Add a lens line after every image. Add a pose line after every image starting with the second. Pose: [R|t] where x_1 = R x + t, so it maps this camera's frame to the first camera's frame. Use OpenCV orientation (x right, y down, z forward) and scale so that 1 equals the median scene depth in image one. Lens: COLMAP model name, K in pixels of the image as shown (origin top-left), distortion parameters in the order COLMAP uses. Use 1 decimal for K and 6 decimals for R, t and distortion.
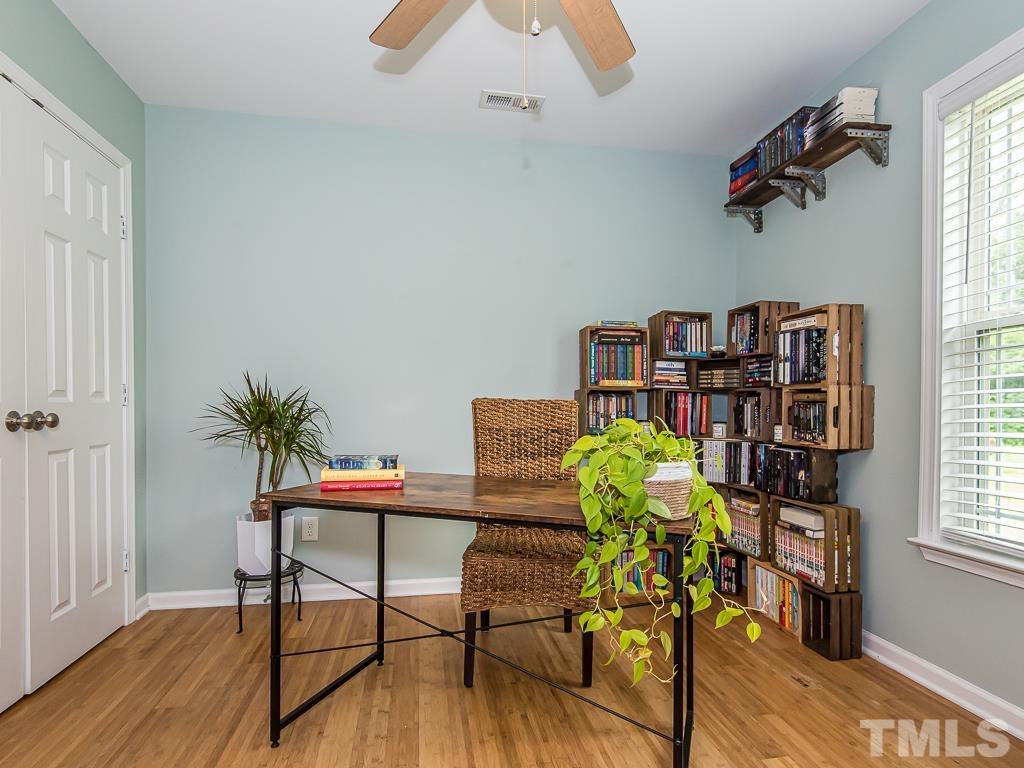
lens RADIAL K [[534.5, 0, 513.2], [0, 534.5, 410.9], [0, 0, 1]] dist [0.042082, -0.027945]
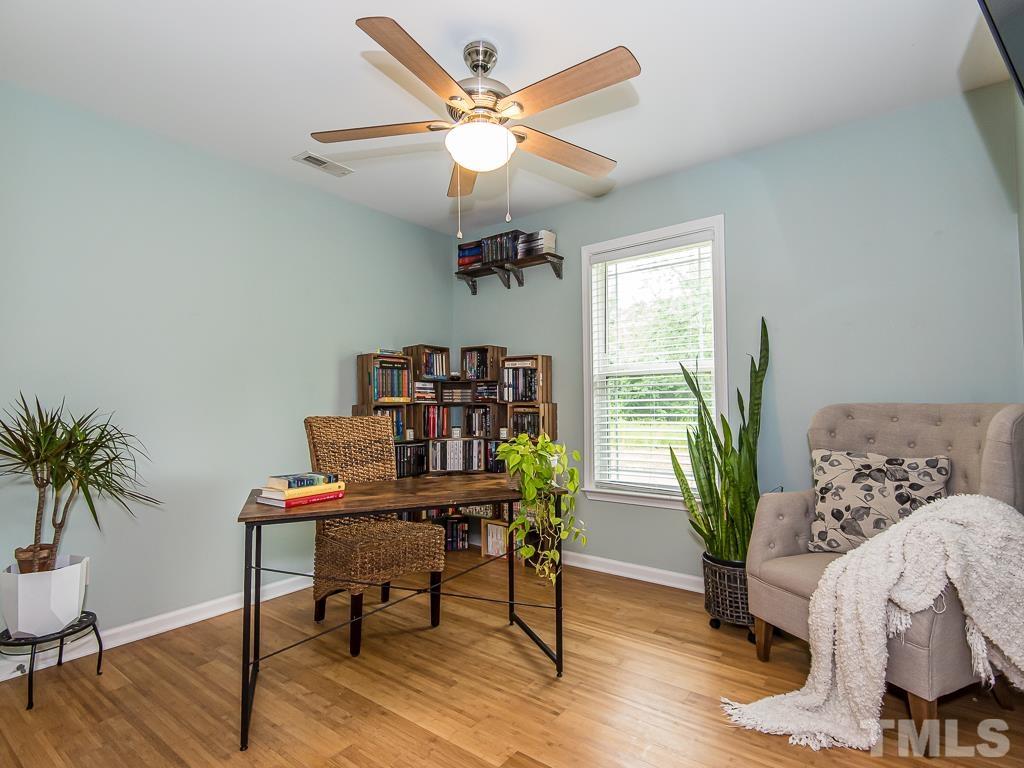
lens RADIAL K [[518.0, 0, 515.9], [0, 518.0, 386.7], [0, 0, 1]] dist [0.041814, -0.026453]
pose [[0.737047, 0.007638, 0.675799, -0.477064], [0.019042, 0.999304, -0.032062, -0.042648], [-0.675573, 0.036500, 0.736389, -0.112136]]
